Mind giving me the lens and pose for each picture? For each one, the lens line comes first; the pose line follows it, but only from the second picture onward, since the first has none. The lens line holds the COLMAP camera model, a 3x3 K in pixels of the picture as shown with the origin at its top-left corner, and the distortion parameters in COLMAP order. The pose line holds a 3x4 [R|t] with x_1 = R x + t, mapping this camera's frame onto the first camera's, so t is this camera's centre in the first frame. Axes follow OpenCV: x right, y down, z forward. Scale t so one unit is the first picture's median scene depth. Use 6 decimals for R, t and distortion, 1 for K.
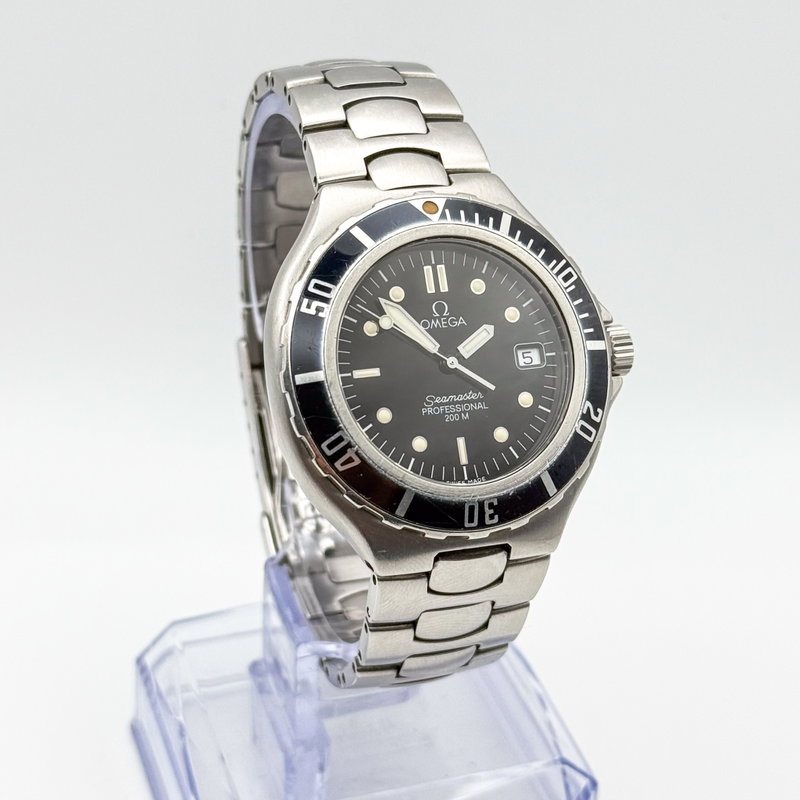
lens RADIAL K [[2127.6, 0, 401.3], [0, 2127.6, 399.2], [0, 0, 1]] dist [0.017962, 0.275041]
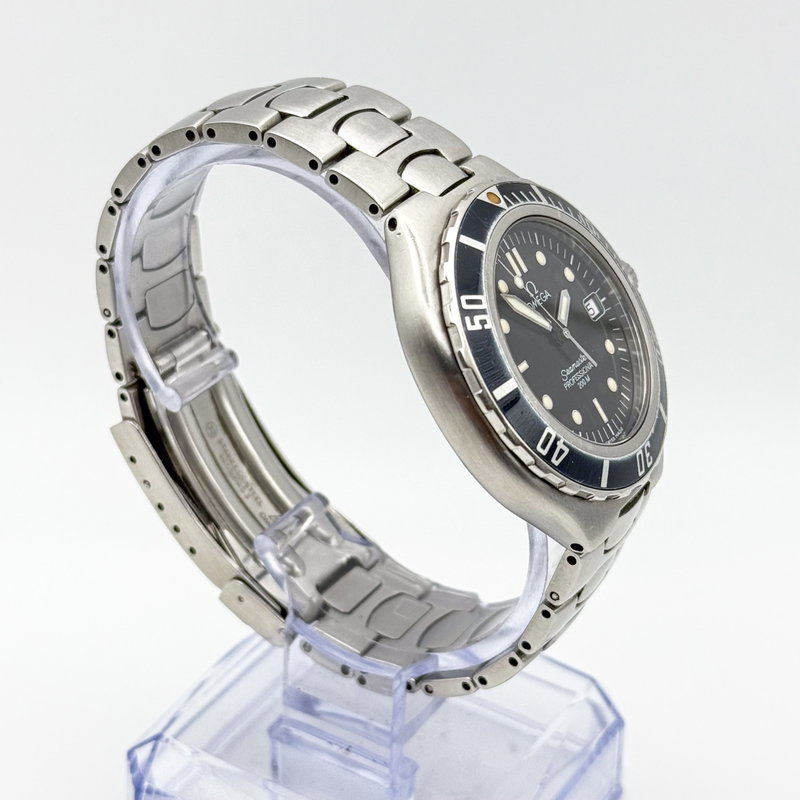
lens RADIAL K [[2127.6, 0, 401.3], [0, 2127.6, 399.2], [0, 0, 1]] dist [0.017962, 0.275041]
pose [[0.766779, -0.340887, 0.543917, -0.603335], [0.325224, 0.936843, 0.128664, -0.144764], [-0.553425, 0.078238, 0.829217, 0.194662]]
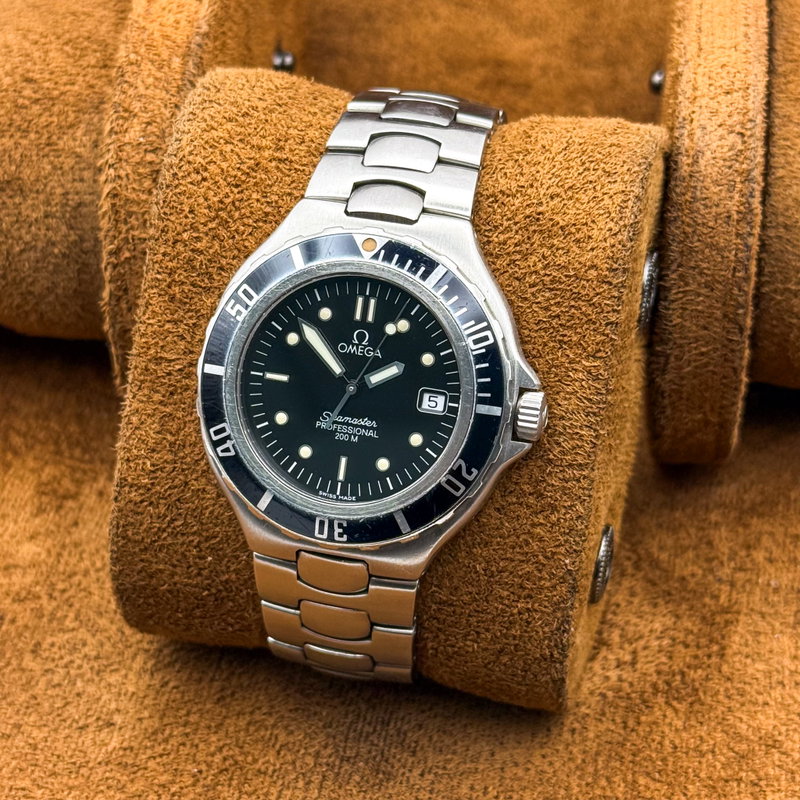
lens RADIAL K [[2116.0, 0, 422.8], [0, 2116.0, 429.0], [0, 0, 1]] dist [0.061915, -0.521865]
pose [[0.823581, 0.303820, -0.478966, 0.576293], [-0.211393, 0.948017, 0.237860, -0.261934], [0.526334, -0.094647, 0.844994, 0.102263]]
